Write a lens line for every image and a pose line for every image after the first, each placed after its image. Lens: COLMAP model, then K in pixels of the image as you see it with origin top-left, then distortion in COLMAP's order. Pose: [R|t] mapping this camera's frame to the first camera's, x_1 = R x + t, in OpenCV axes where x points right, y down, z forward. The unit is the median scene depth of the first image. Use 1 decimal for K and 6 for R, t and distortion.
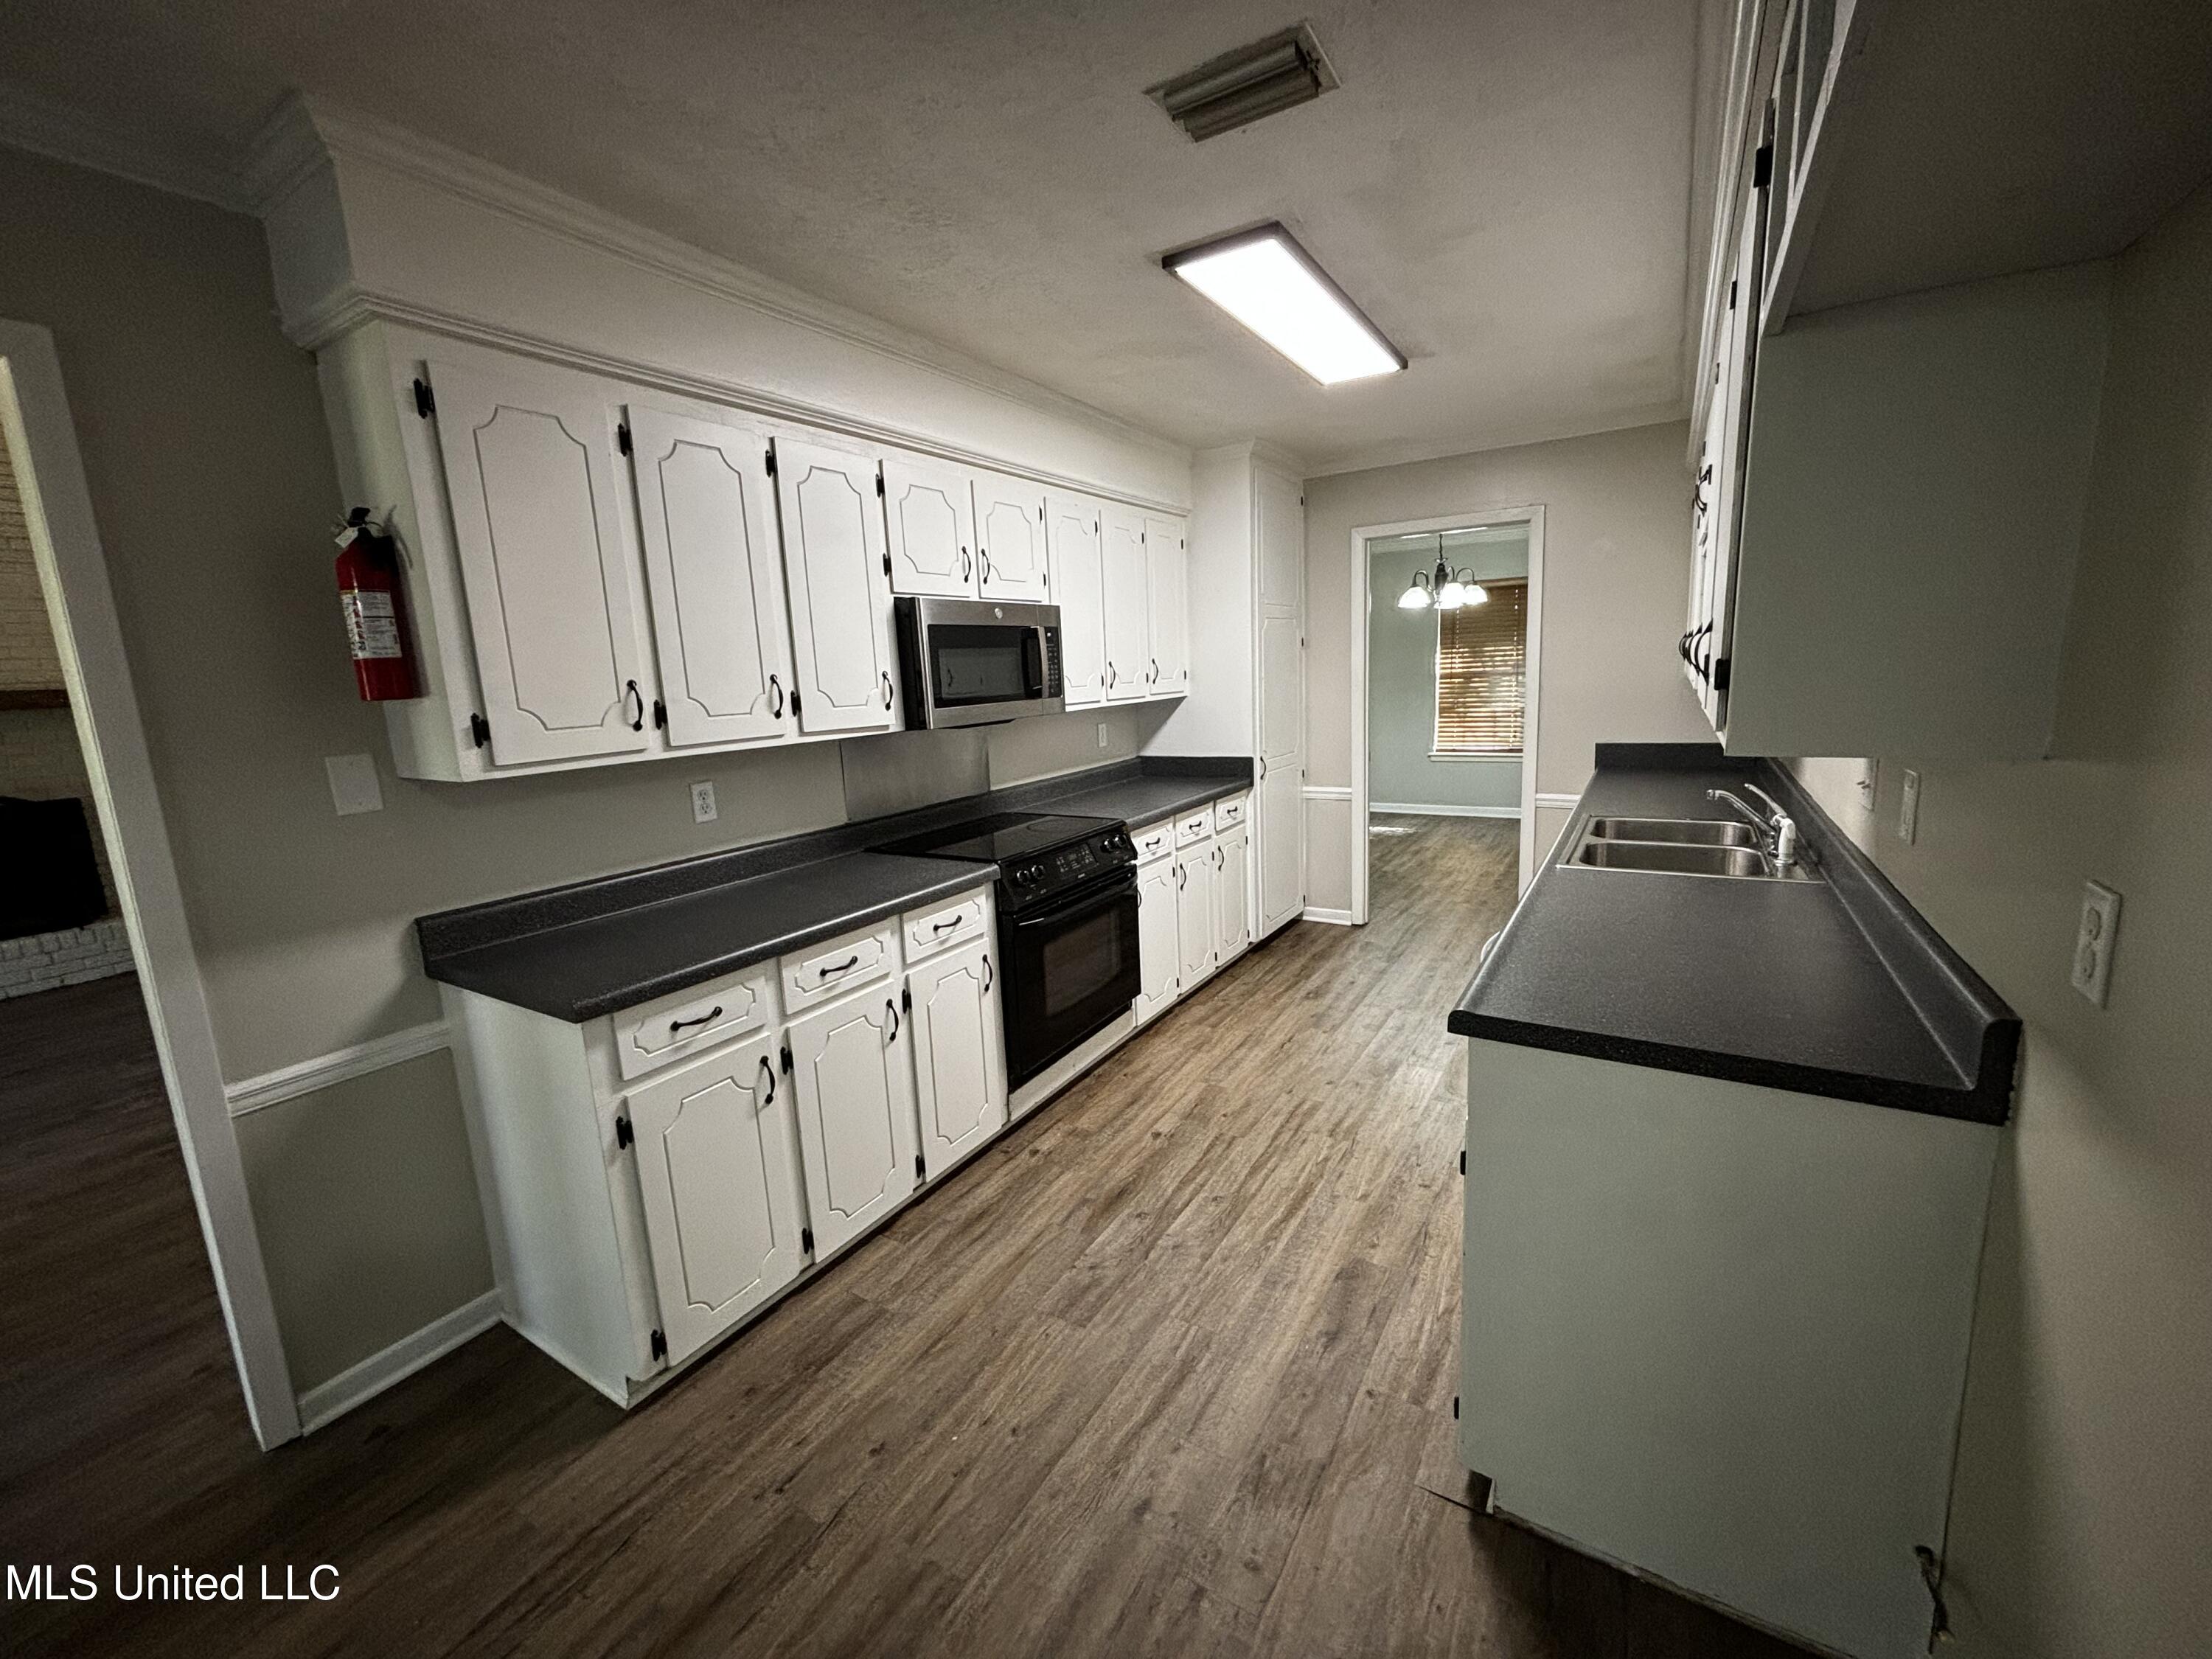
lens RADIAL K [[899.4, 0, 1102.3], [0, 899.4, 824.4], [0, 0, 1]] dist [0.012276, -0.000037]
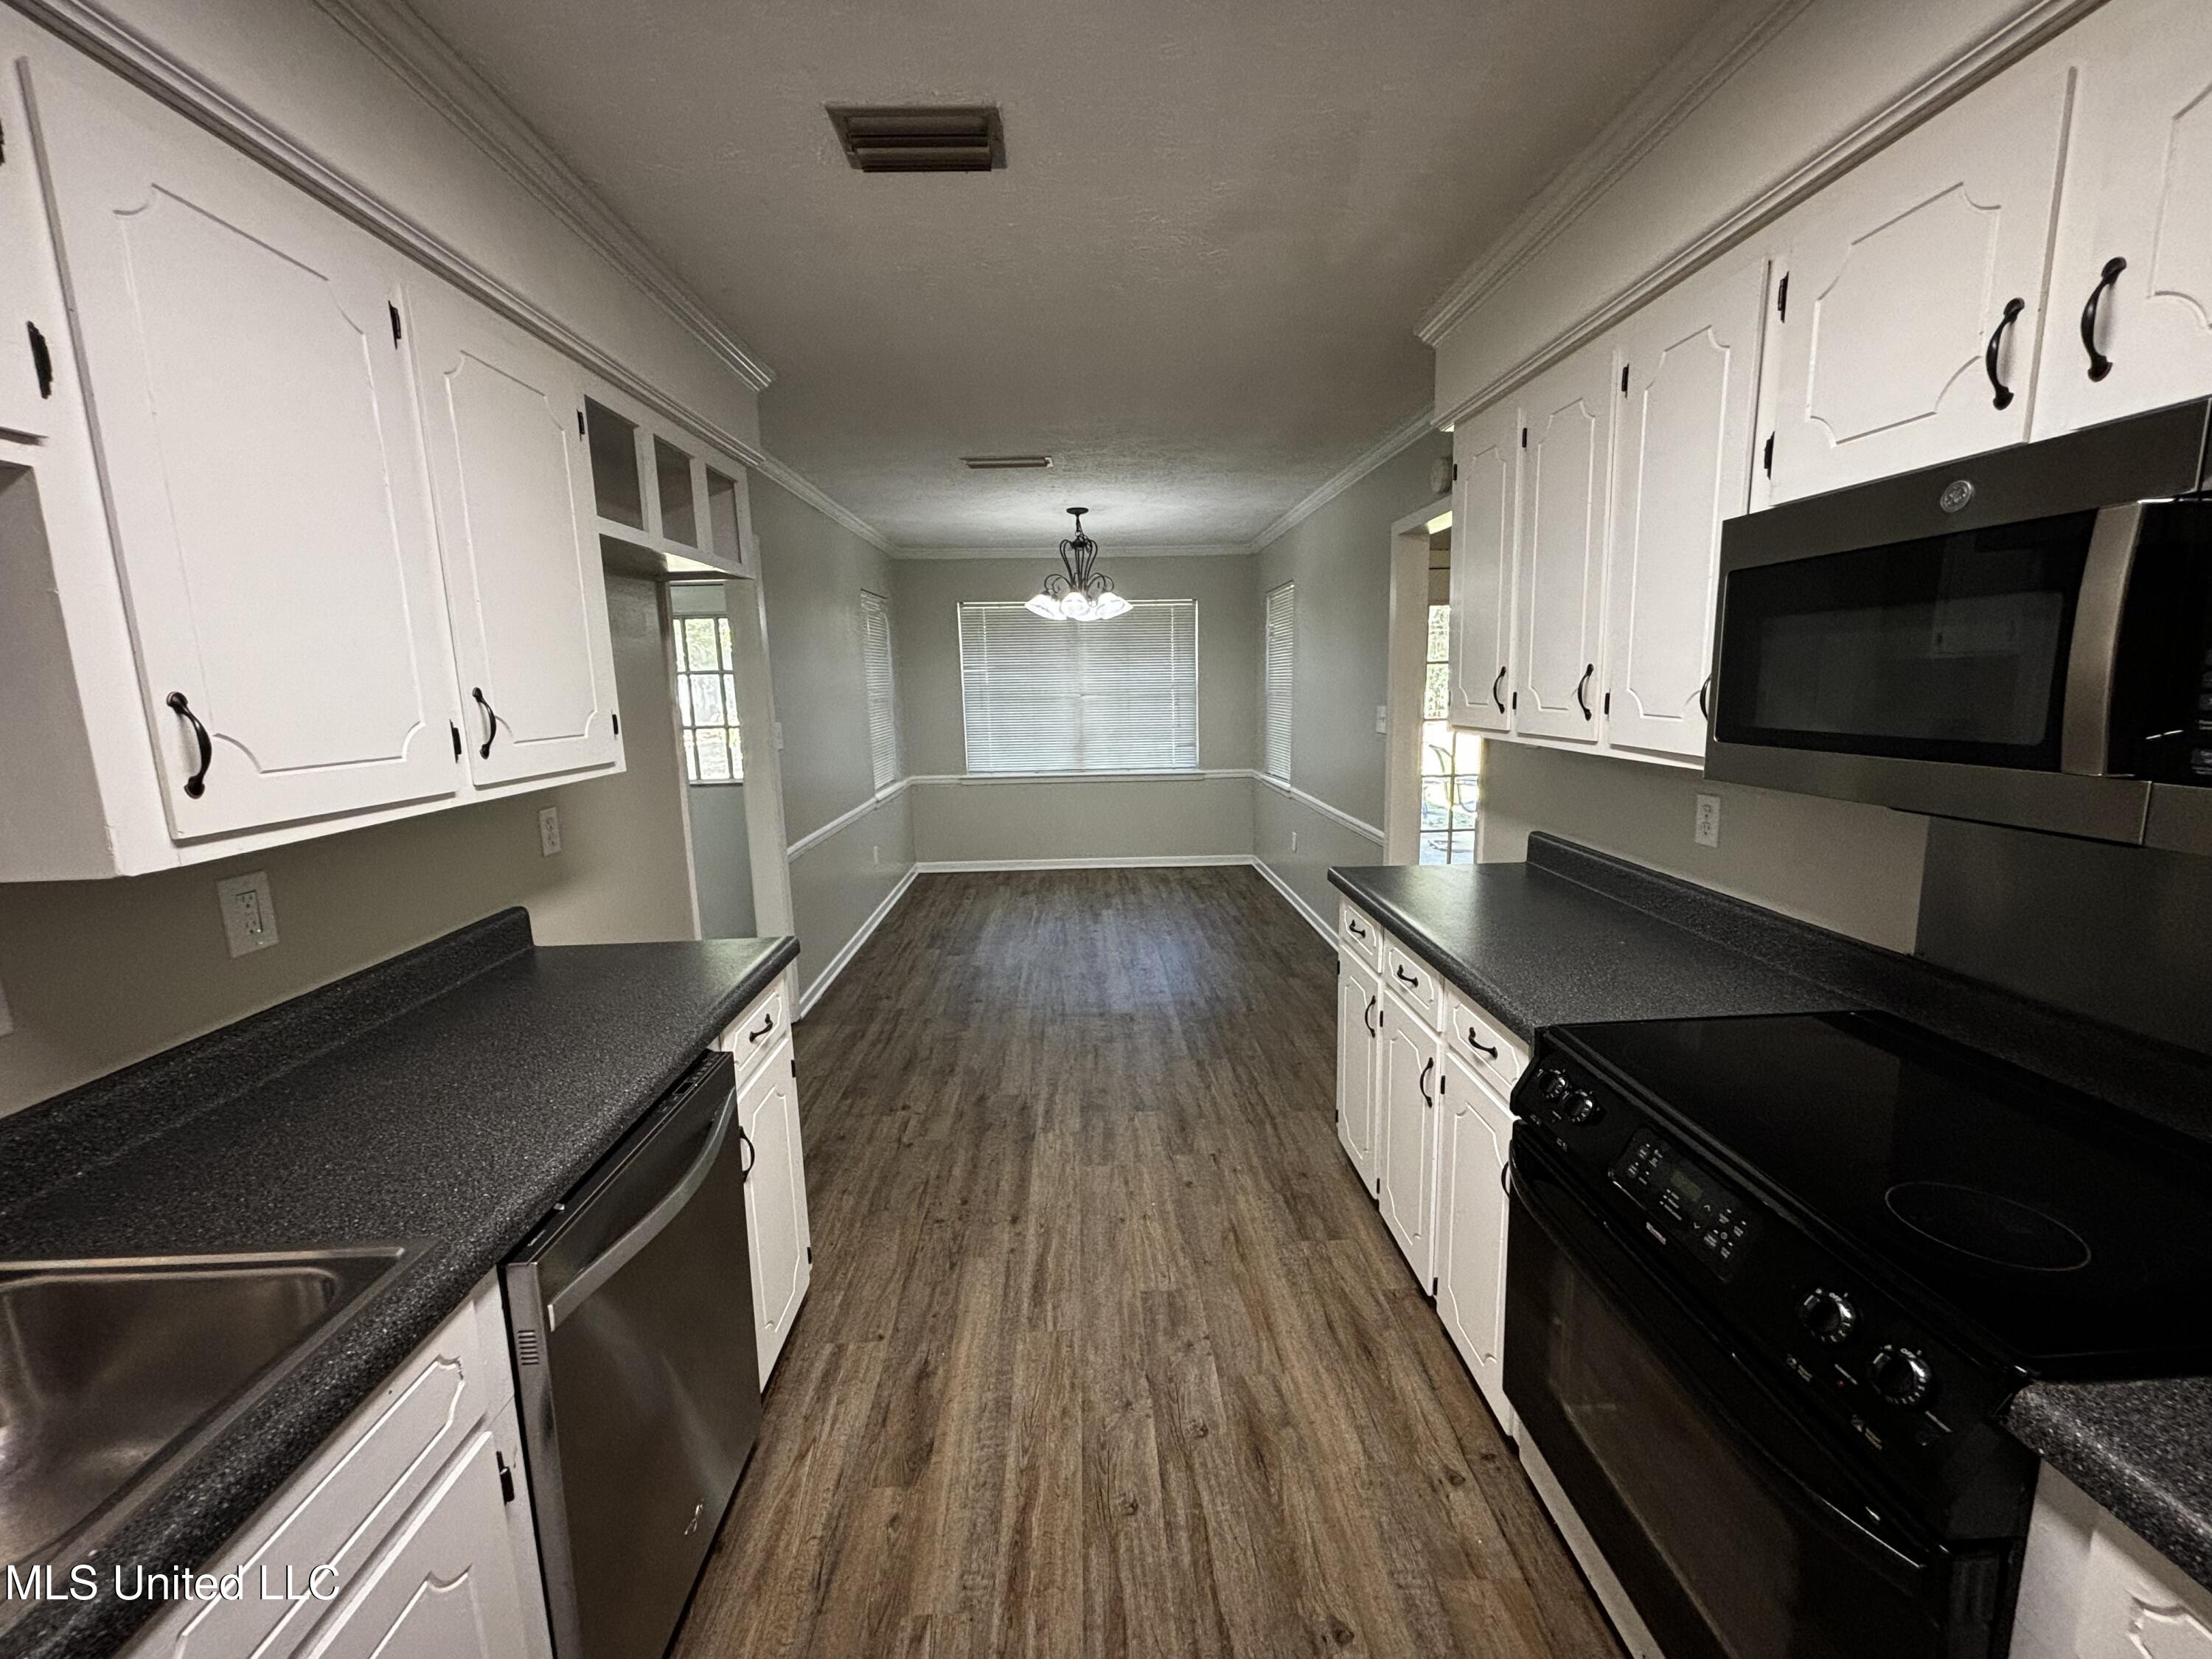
lens RADIAL K [[899.4, 0, 1102.3], [0, 899.4, 824.4], [0, 0, 1]] dist [0.012276, -0.000037]
pose [[-0.827904, 0.160261, -0.537486, 0.449706], [-0.031818, 0.943345, 0.330285, -0.288732], [0.559967, 0.290546, -0.775900, 1.452154]]
